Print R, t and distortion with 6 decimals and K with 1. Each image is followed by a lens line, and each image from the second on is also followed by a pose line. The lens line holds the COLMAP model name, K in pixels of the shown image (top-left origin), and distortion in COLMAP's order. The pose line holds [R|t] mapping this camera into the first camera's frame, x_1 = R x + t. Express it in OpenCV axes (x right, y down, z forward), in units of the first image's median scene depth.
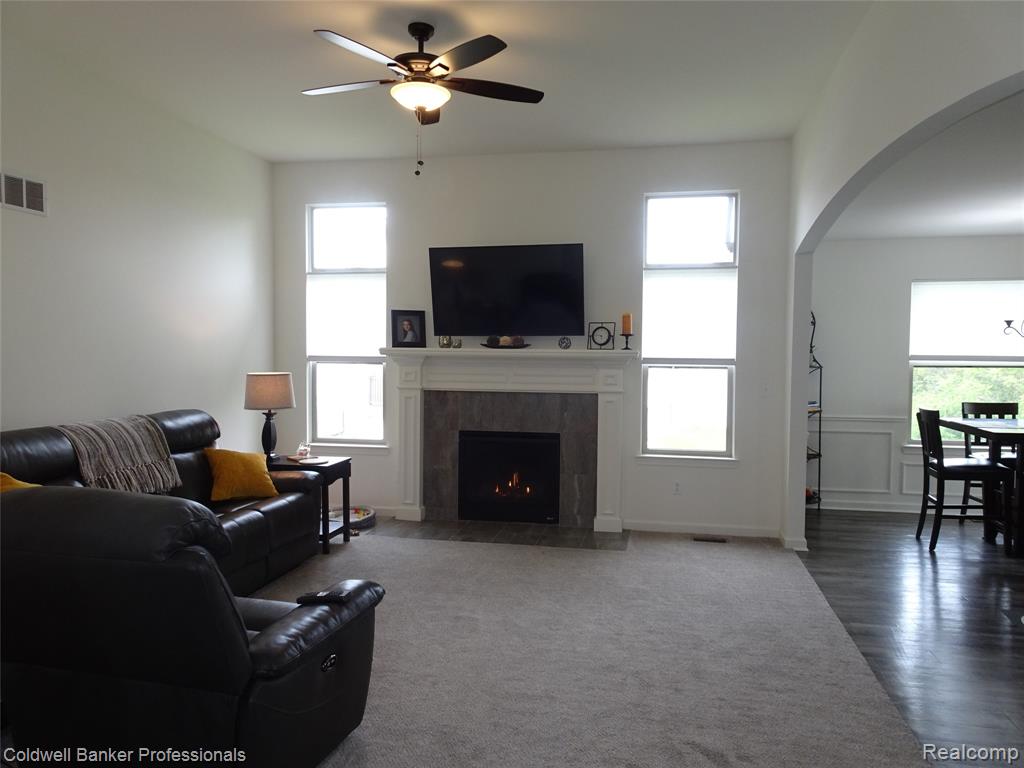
lens RADIAL K [[732.8, 0, 512.0], [0, 732.8, 384.0], [0, 0, 1]] dist [0.008157, 0.006677]
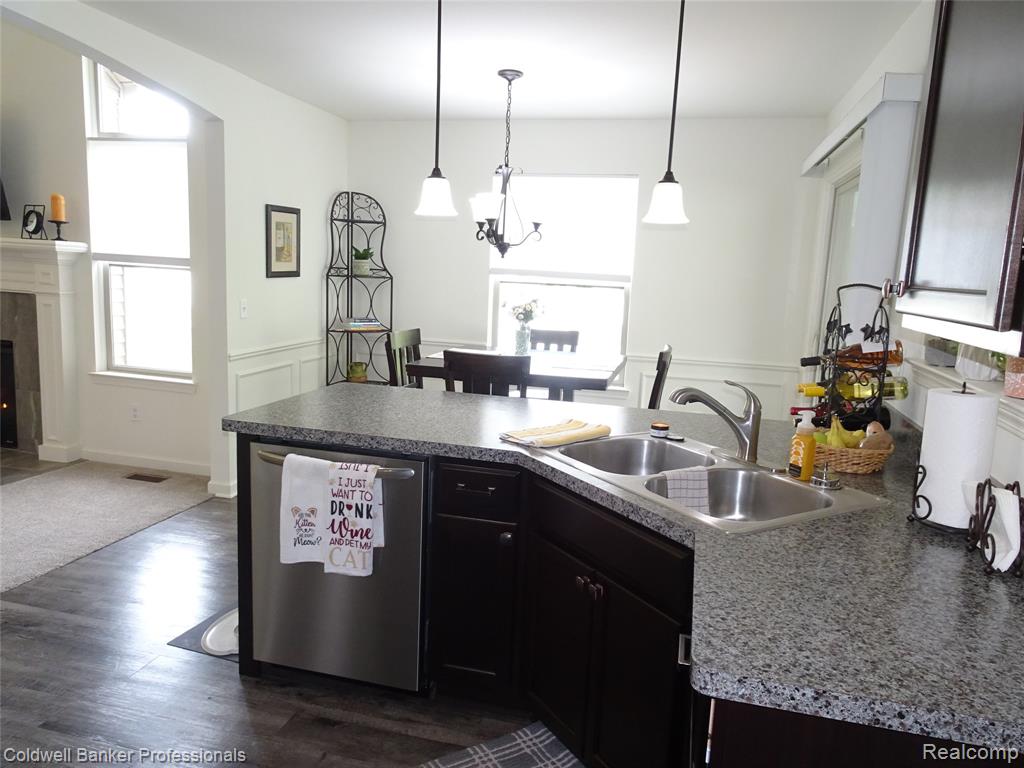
lens RADIAL K [[732.8, 0, 512.0], [0, 732.8, 384.0], [0, 0, 1]] dist [0.008157, 0.006677]
pose [[0.997868, 0.050590, -0.041233, 0.671736], [-0.045632, 0.992500, 0.113413, -0.004888], [0.046661, -0.111290, 0.992692, 0.197611]]
